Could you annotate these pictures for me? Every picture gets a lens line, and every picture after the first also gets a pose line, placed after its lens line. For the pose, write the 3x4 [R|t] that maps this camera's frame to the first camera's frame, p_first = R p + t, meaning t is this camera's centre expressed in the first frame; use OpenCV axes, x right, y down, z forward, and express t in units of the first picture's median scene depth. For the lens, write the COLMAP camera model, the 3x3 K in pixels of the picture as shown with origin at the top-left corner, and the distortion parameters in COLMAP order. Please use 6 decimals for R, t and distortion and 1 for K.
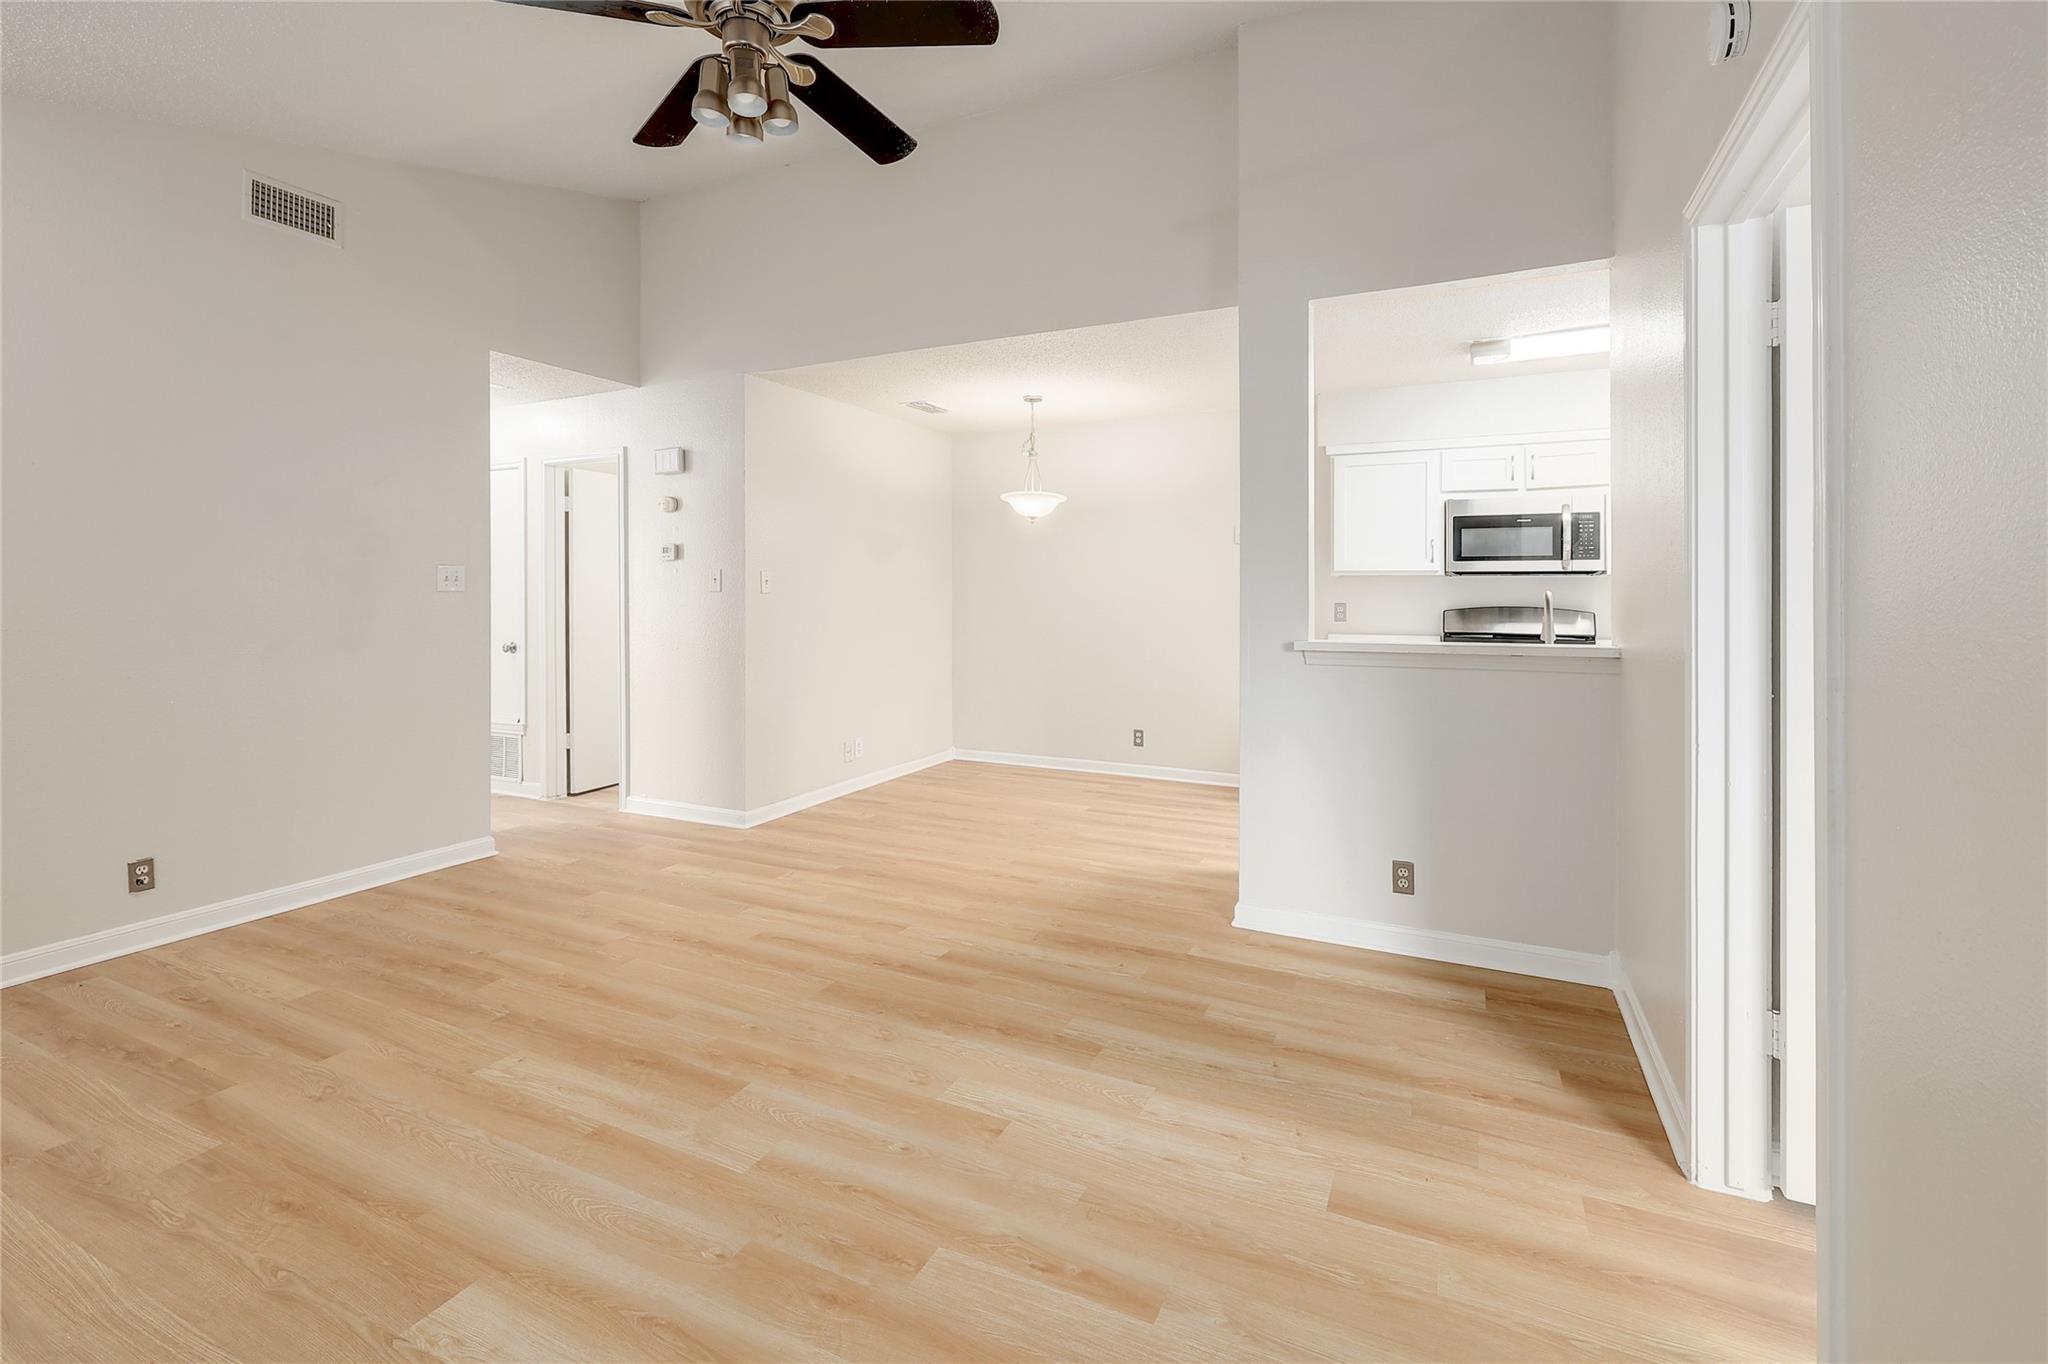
lens RADIAL K [[904.1, 0, 1020.5], [0, 904.1, 592.8], [0, 0, 1]] dist [0.000250, 0.000234]
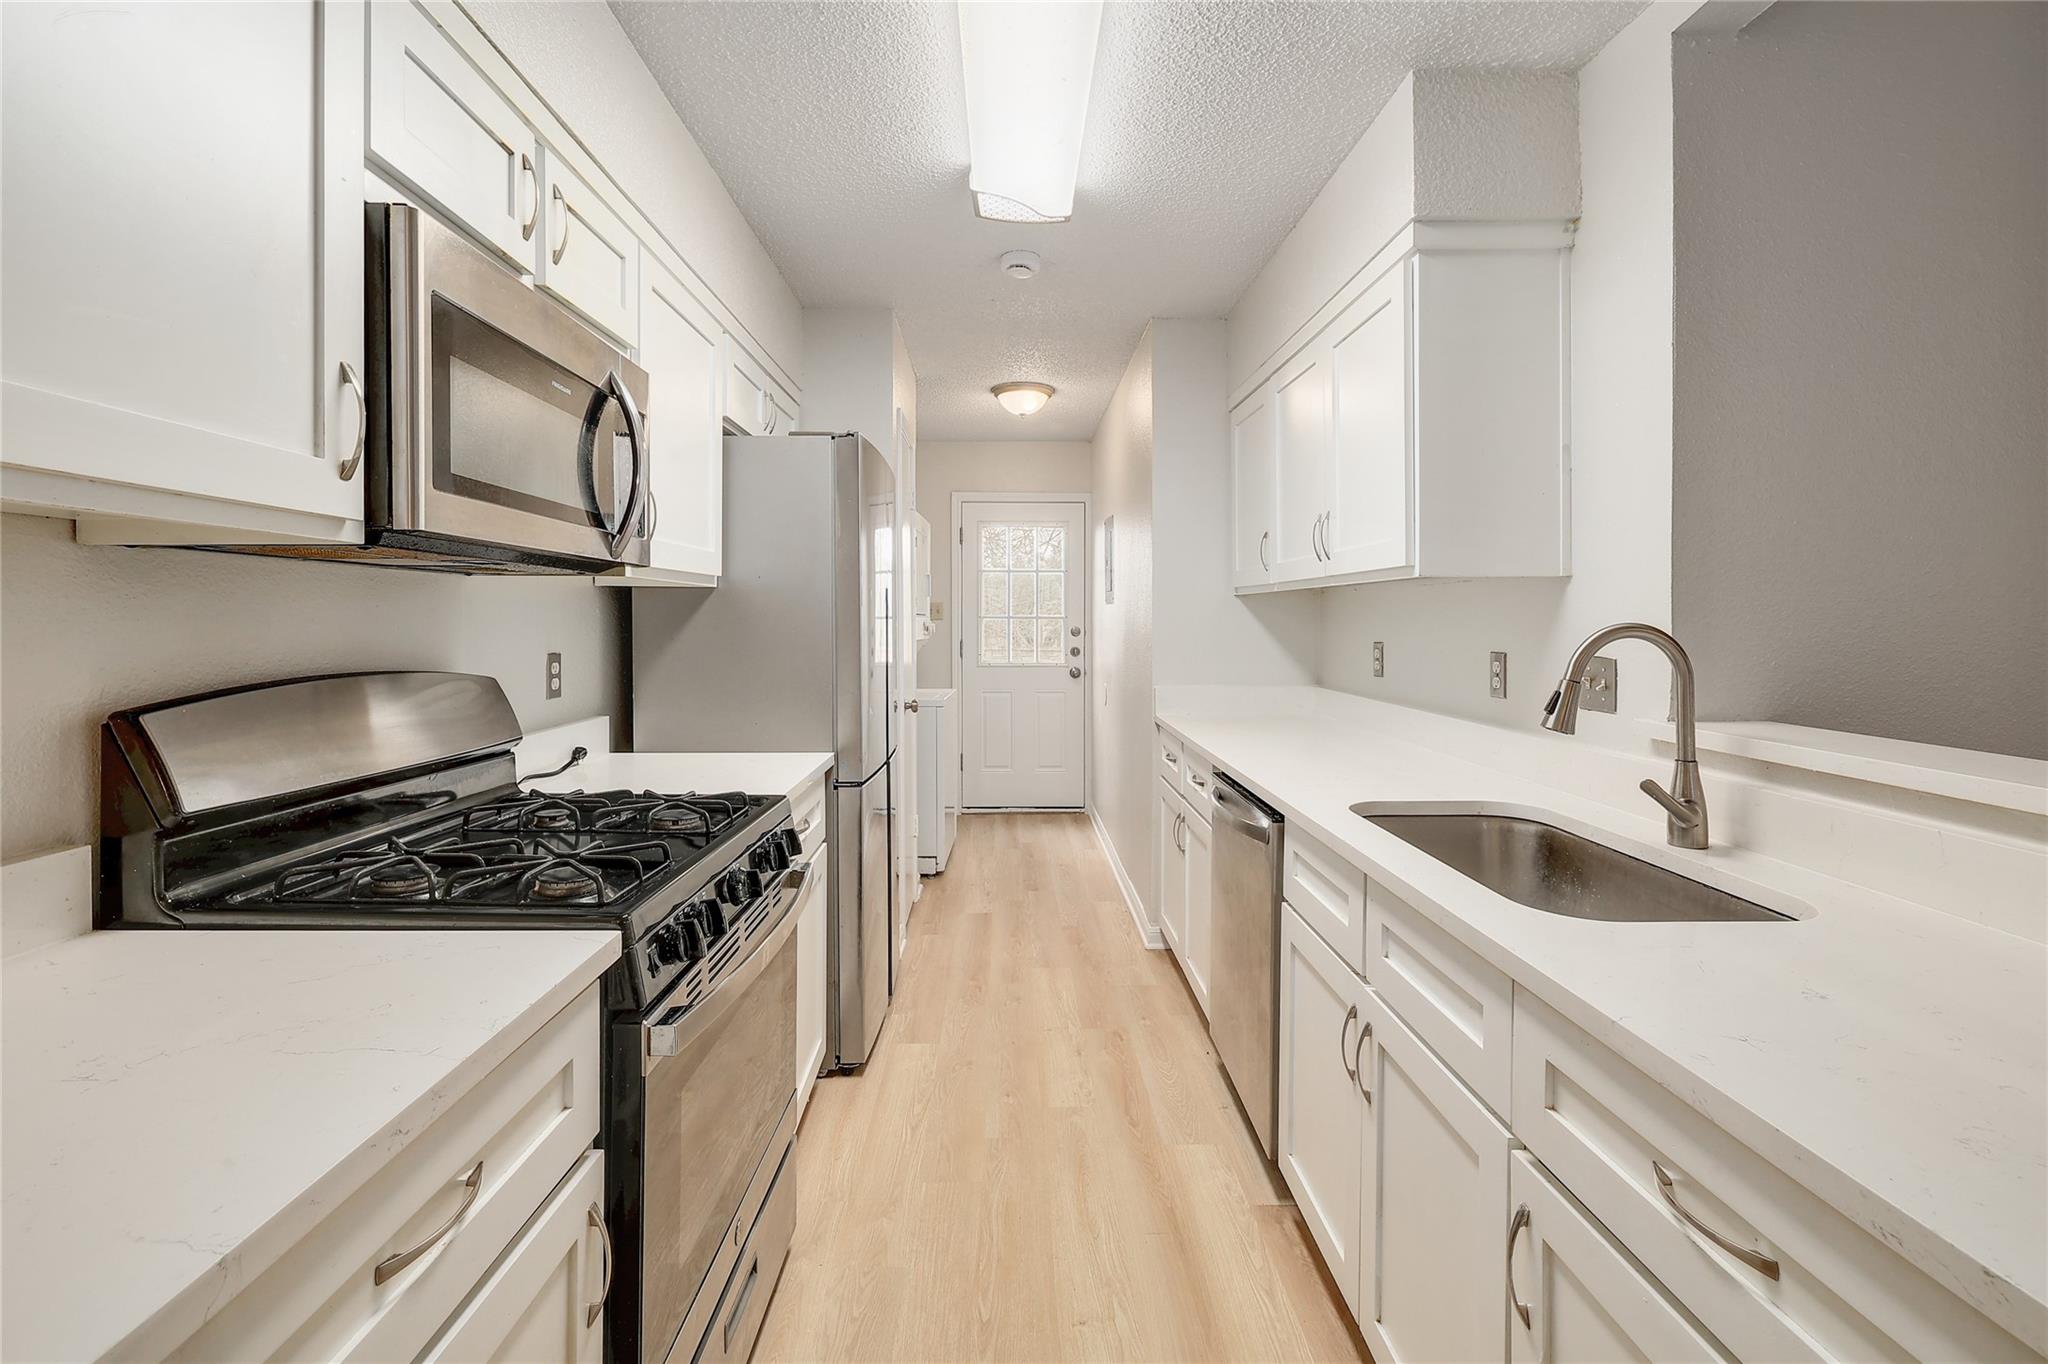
lens RADIAL K [[901.2, 0, 1018.1], [0, 901.2, 605.4], [0, 0, 1]] dist [-0.000630, 0.000925]
pose [[-0.445163, 0.011339, 0.895378, 0.332266], [0.002678, 0.999932, -0.011332, -0.003379], [-0.895446, -0.002647, -0.445163, 1.560271]]
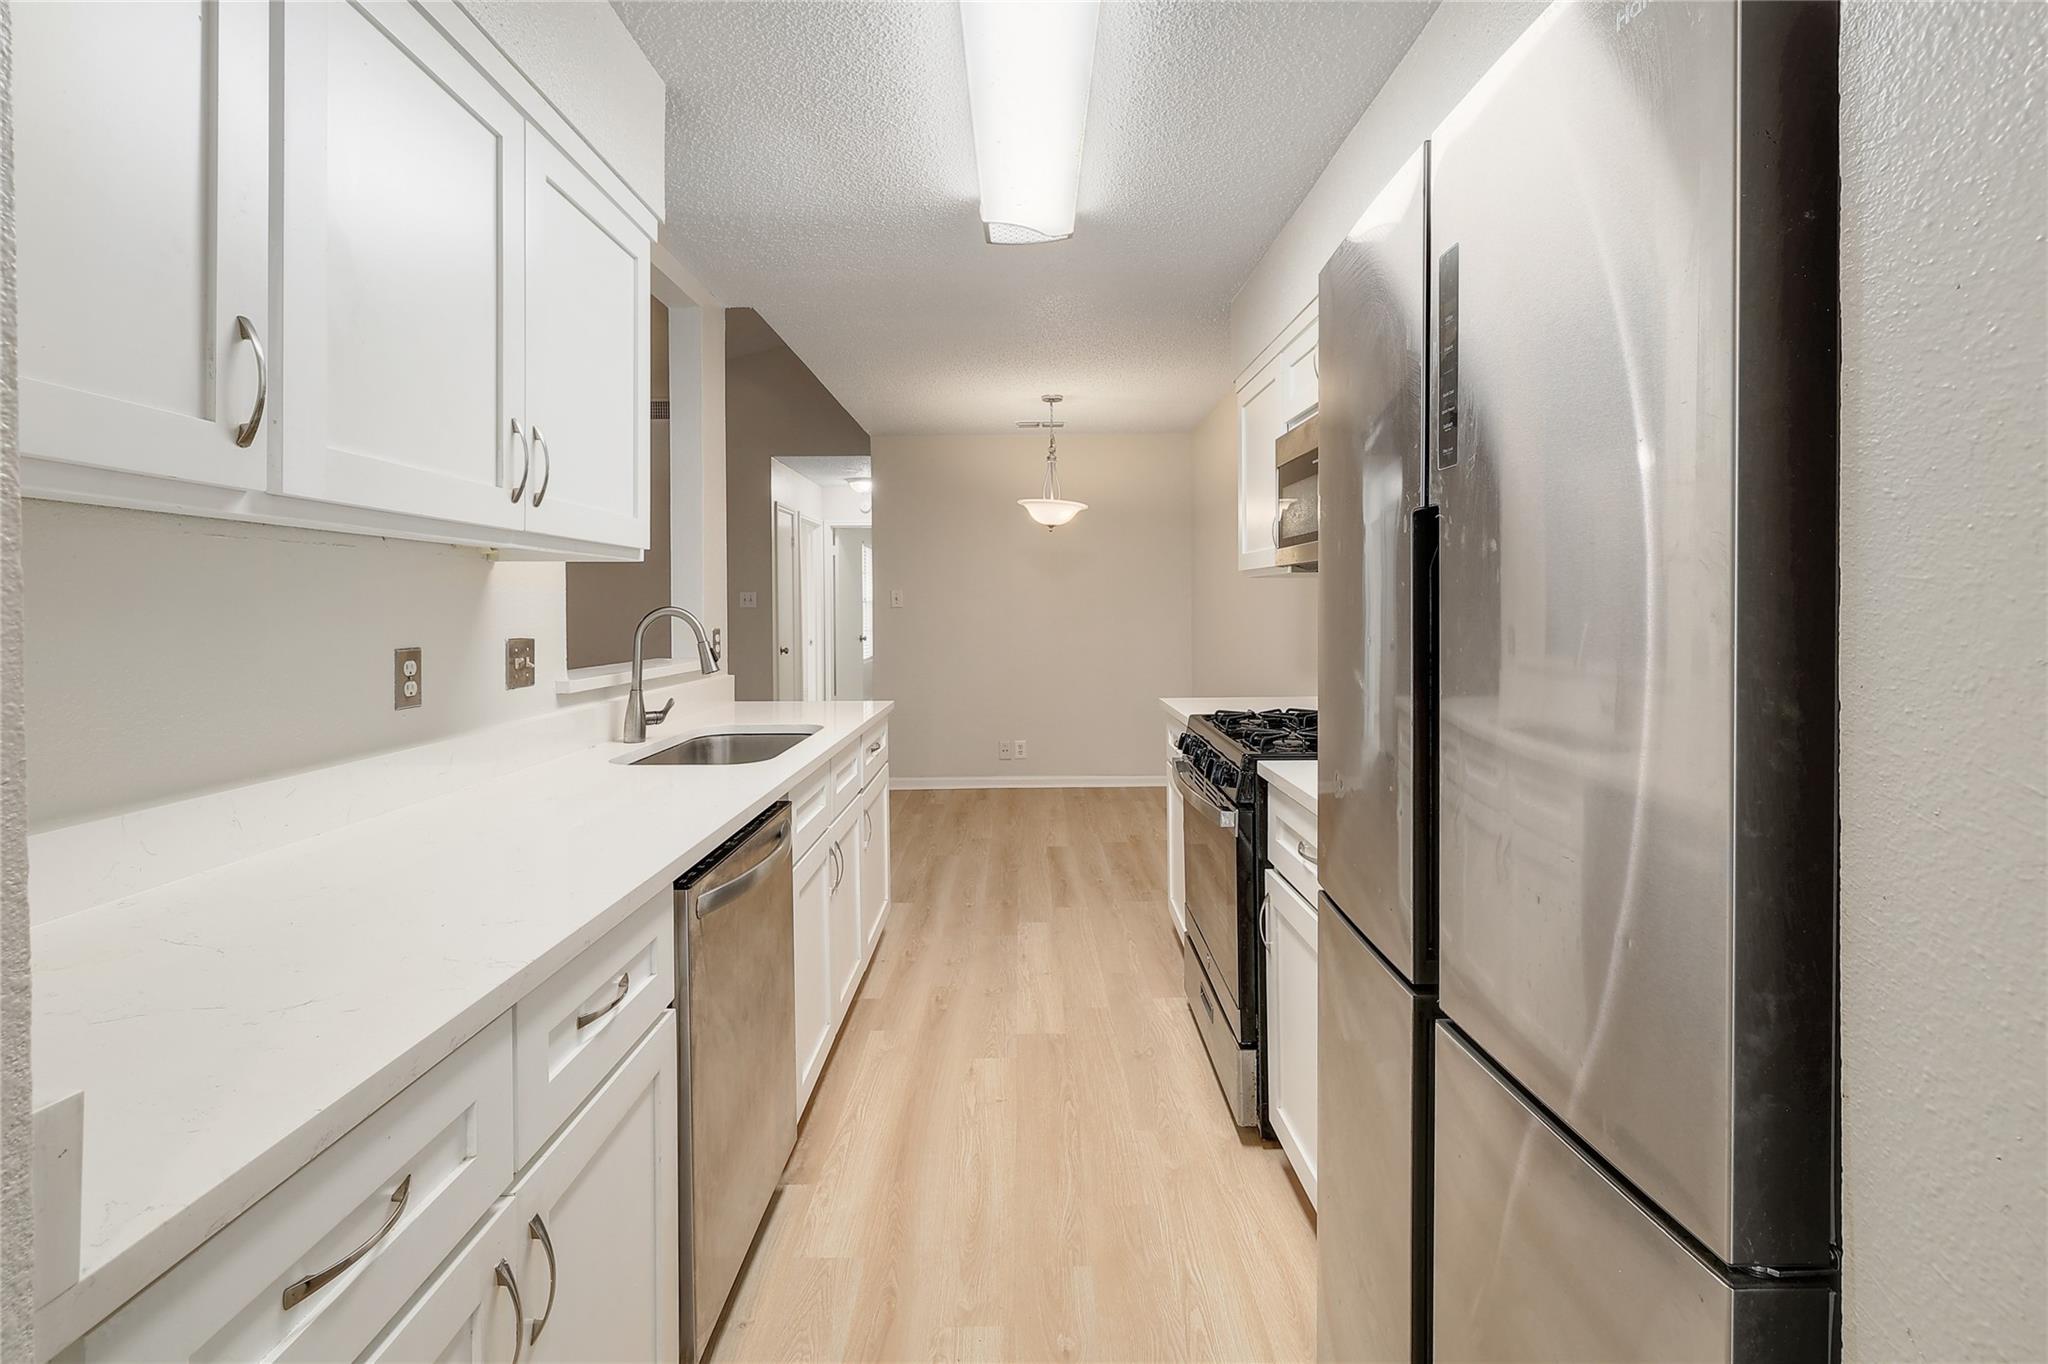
lens RADIAL K [[901.2, 0, 1018.1], [0, 901.2, 605.4], [0, 0, 1]] dist [-0.000630, 0.000925]
pose [[0.427562, -0.004237, -0.903976, 1.449018], [0.005767, 0.999981, -0.001959, 0.003734], [0.903968, -0.004376, 0.427578, 1.000635]]
